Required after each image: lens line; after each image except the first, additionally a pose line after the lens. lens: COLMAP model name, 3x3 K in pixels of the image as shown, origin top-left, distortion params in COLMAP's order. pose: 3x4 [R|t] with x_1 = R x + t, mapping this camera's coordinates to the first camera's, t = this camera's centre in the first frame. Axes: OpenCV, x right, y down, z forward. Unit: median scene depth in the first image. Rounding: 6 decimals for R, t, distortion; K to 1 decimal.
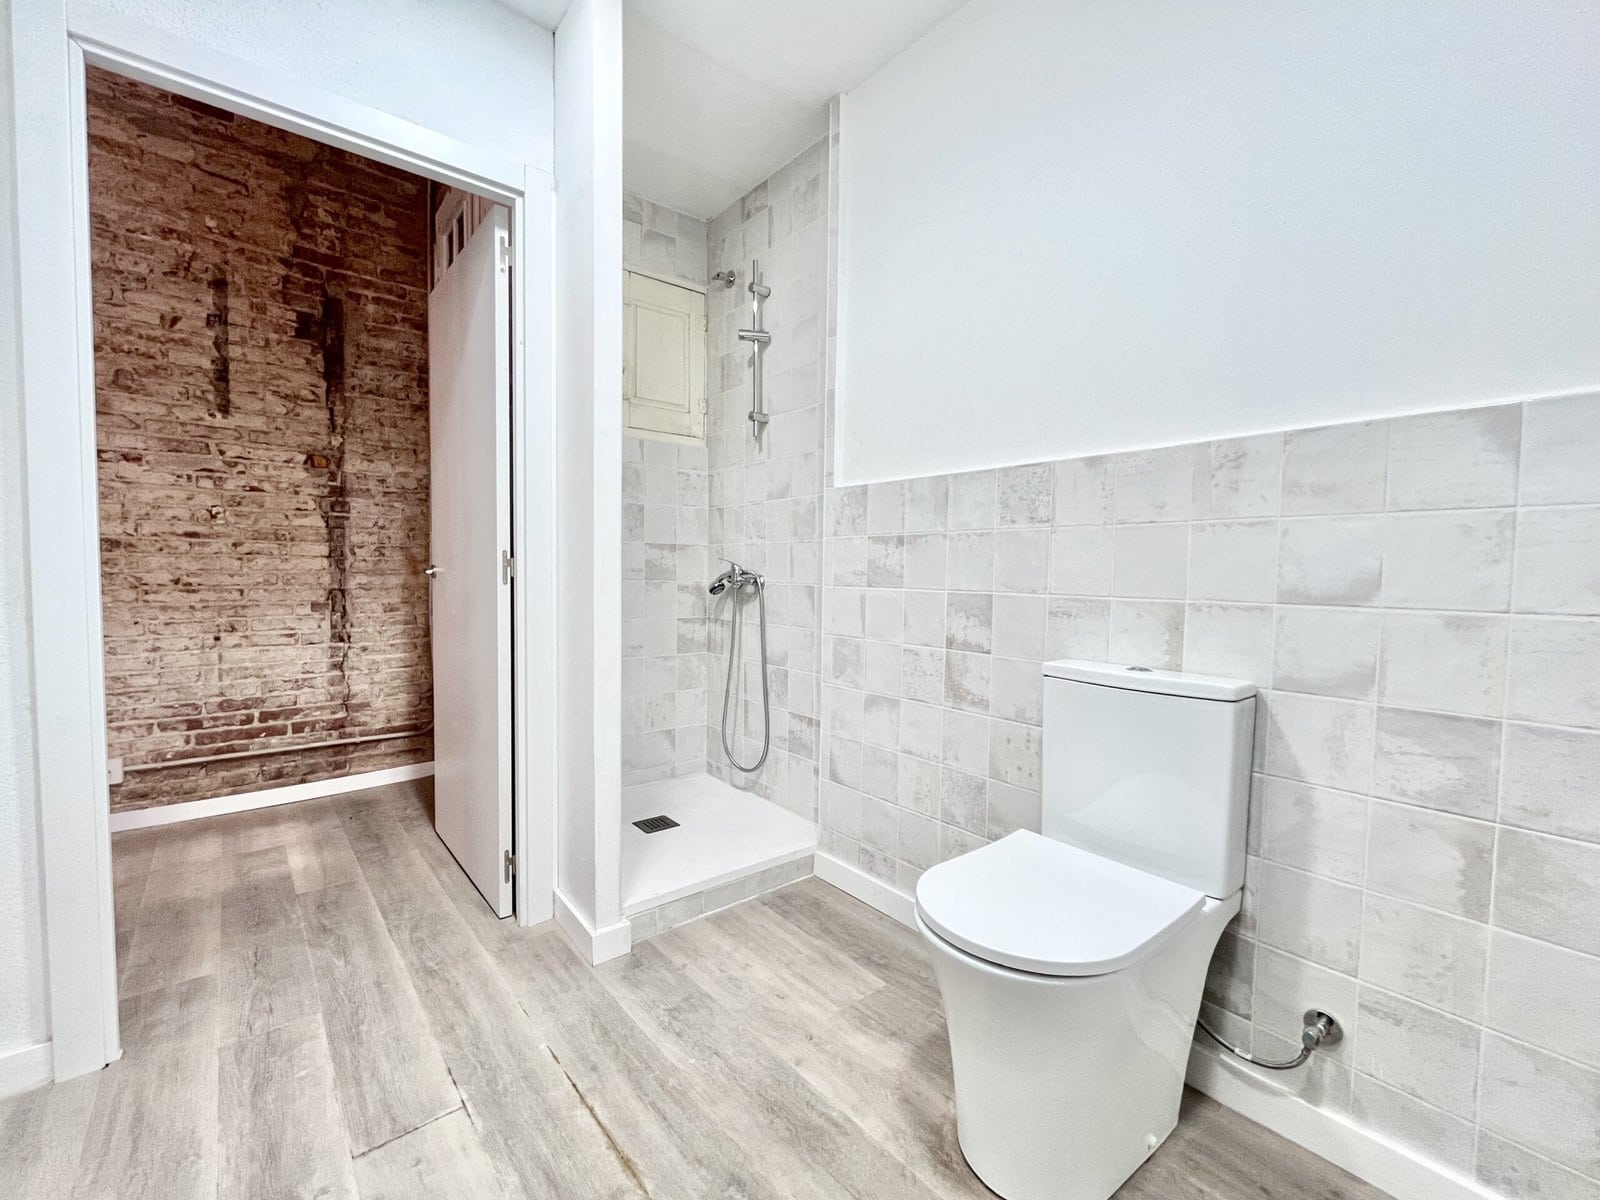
lens RADIAL K [[651.8, 0, 794.3], [0, 651.8, 600.8], [0, 0, 1]] dist [-0.003240, -0.000218]
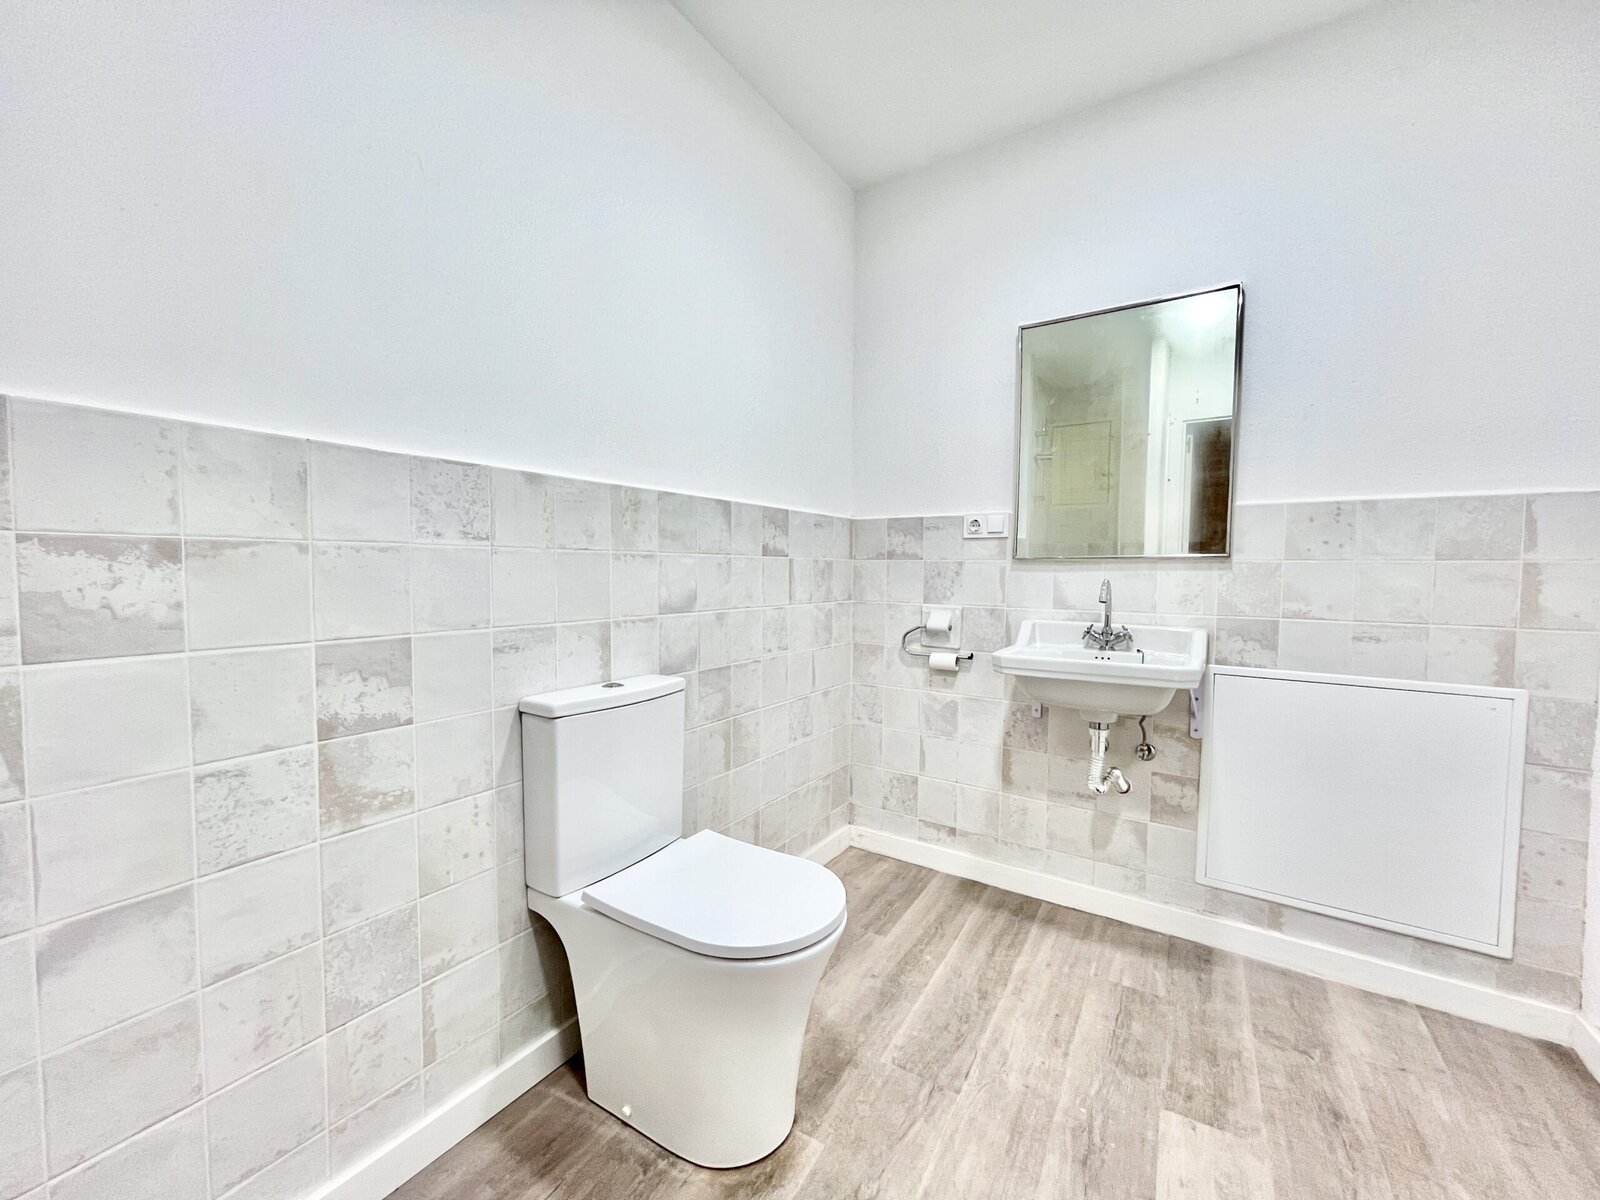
lens RADIAL K [[651.8, 0, 794.3], [0, 651.8, 600.8], [0, 0, 1]] dist [-0.003240, -0.000218]
pose [[-0.309436, -0.066650, 0.948582, -0.499385], [0.031063, 0.996300, 0.080136, -0.096368], [-0.950413, 0.054263, -0.306220, 0.869419]]
